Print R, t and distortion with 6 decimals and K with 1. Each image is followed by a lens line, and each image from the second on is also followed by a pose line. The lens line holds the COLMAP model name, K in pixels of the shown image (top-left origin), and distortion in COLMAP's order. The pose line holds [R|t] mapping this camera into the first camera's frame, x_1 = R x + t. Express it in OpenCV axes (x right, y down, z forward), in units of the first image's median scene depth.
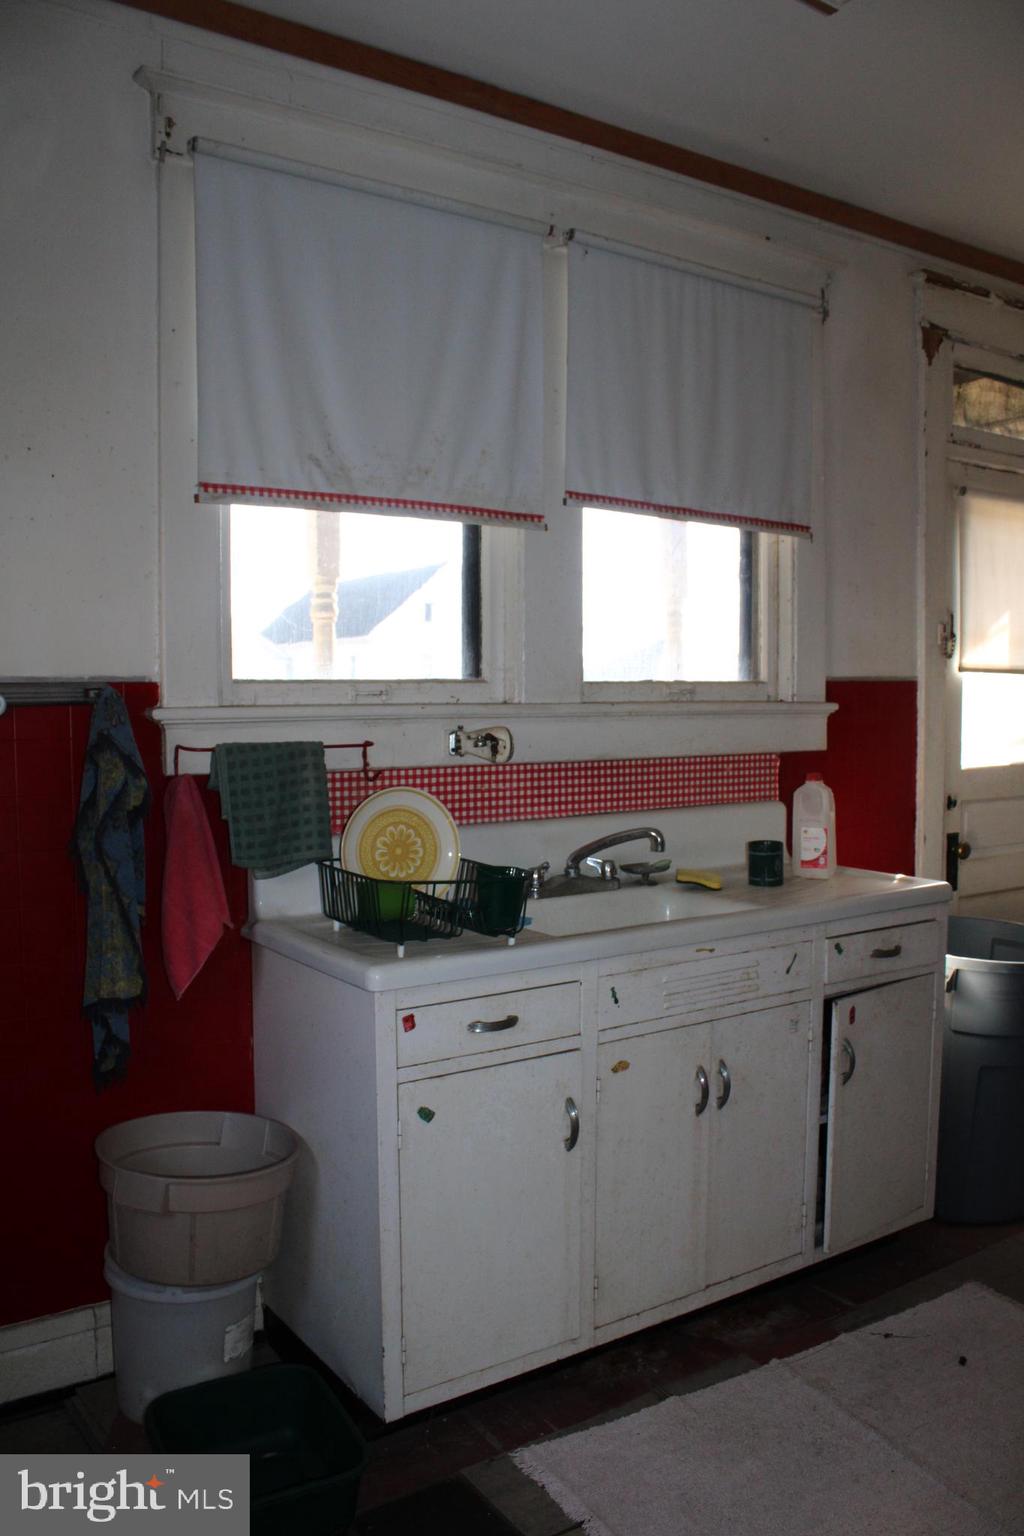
lens RADIAL K [[1276.4, 0, 506.6], [0, 1276.4, 775.0], [0, 0, 1]] dist [-0.148930, 0.043712]
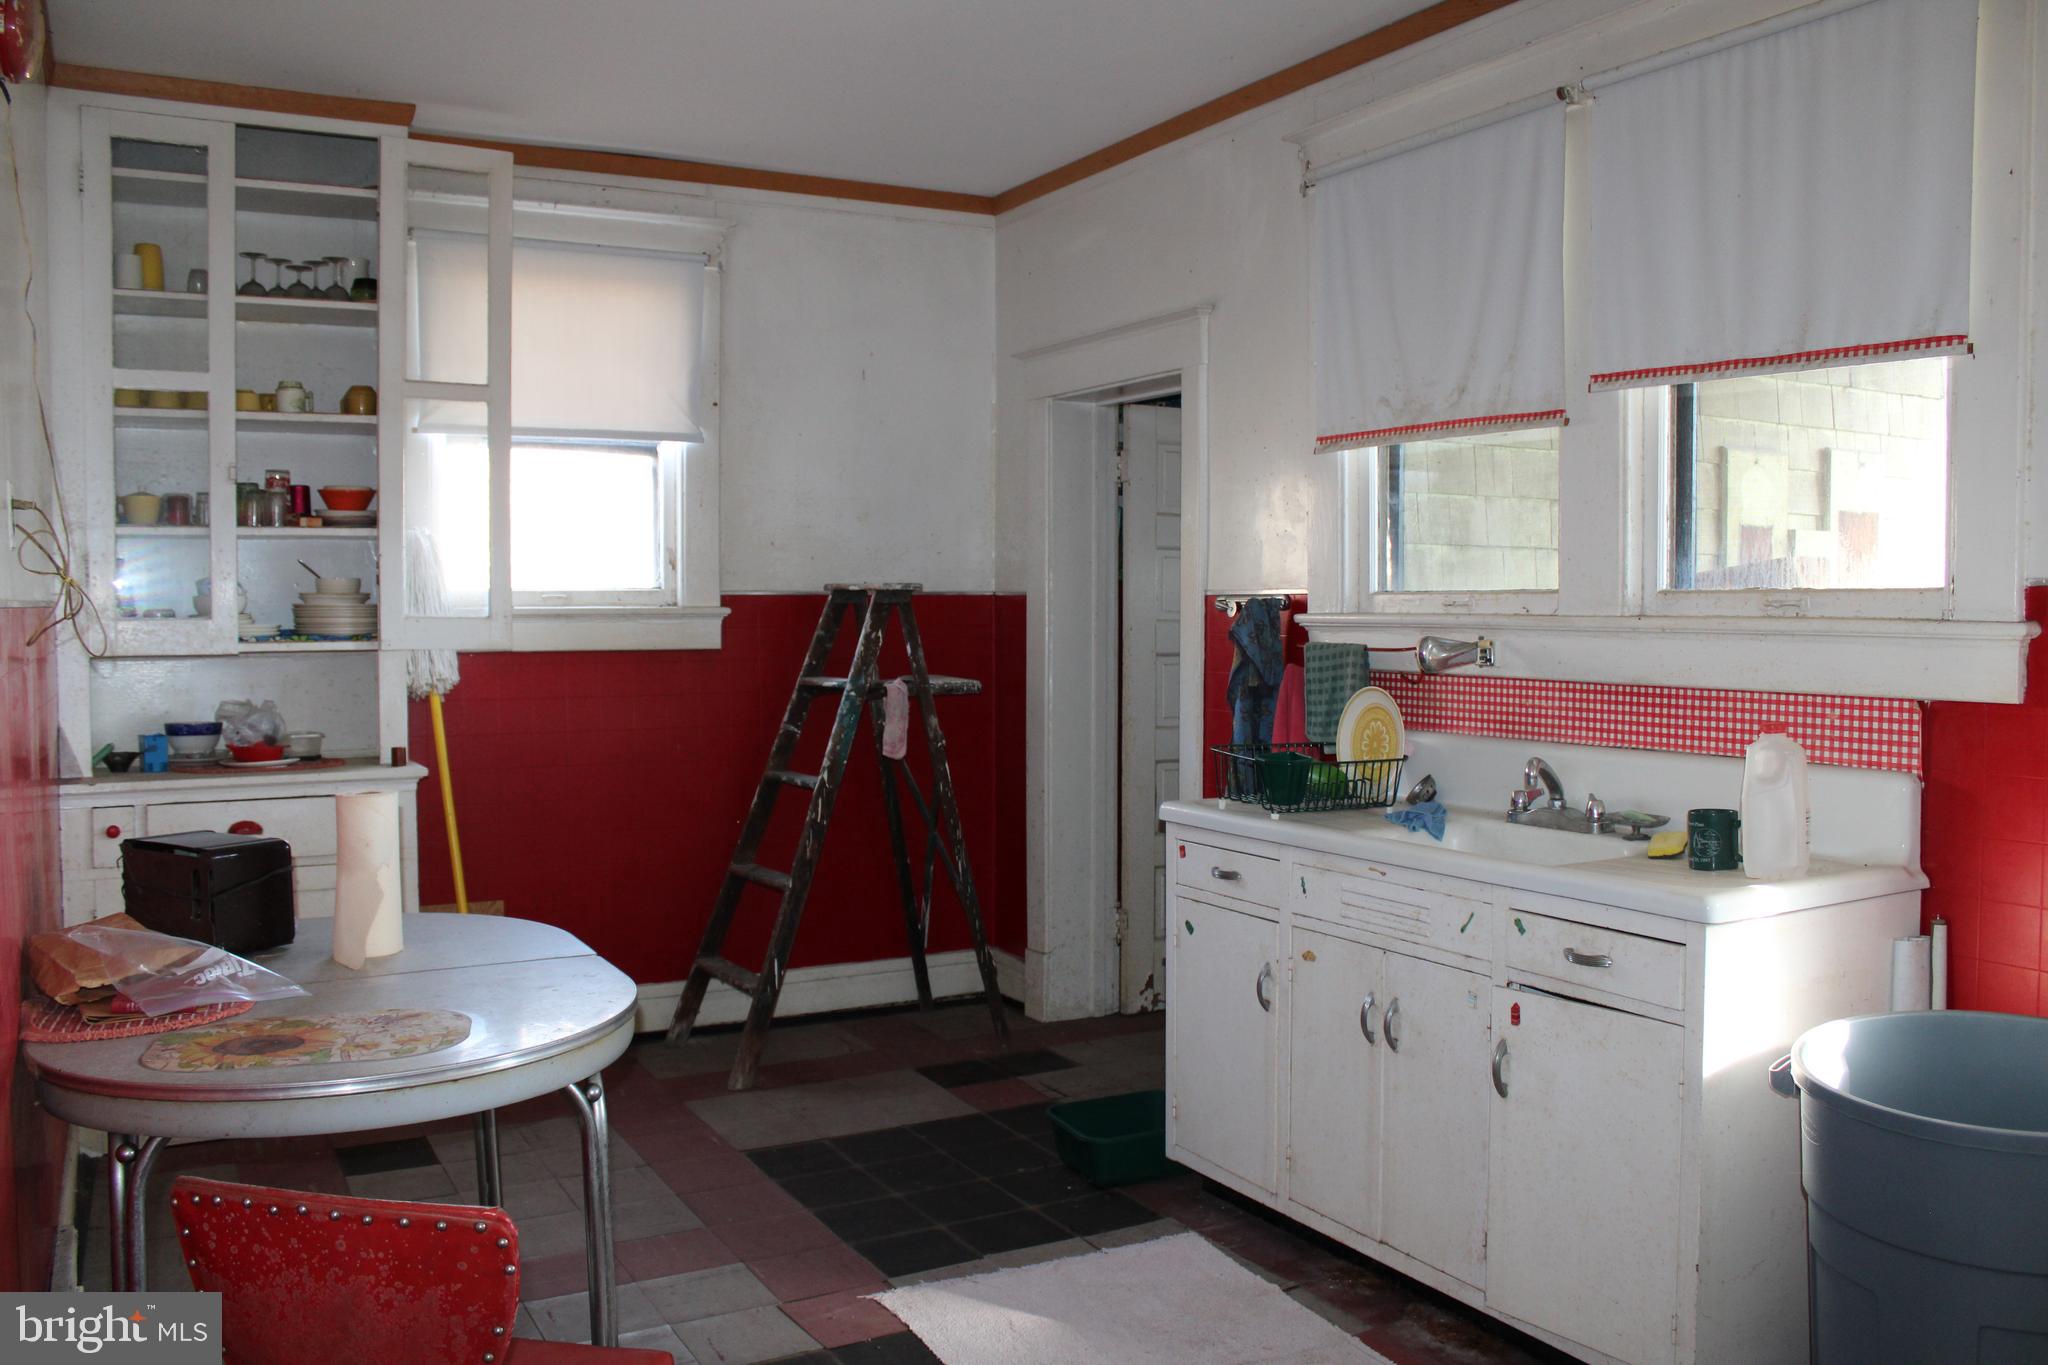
lens RADIAL K [[1701.8, 0, 1013.1], [0, 1701.8, 673.5], [0, 0, 1]] dist [-0.148930, 0.043712]
pose [[-0.108803, 0.044011, -0.993089, 1.222829], [-0.059592, 0.996934, 0.050710, -0.050842], [0.992275, 0.064698, -0.105847, 0.717976]]
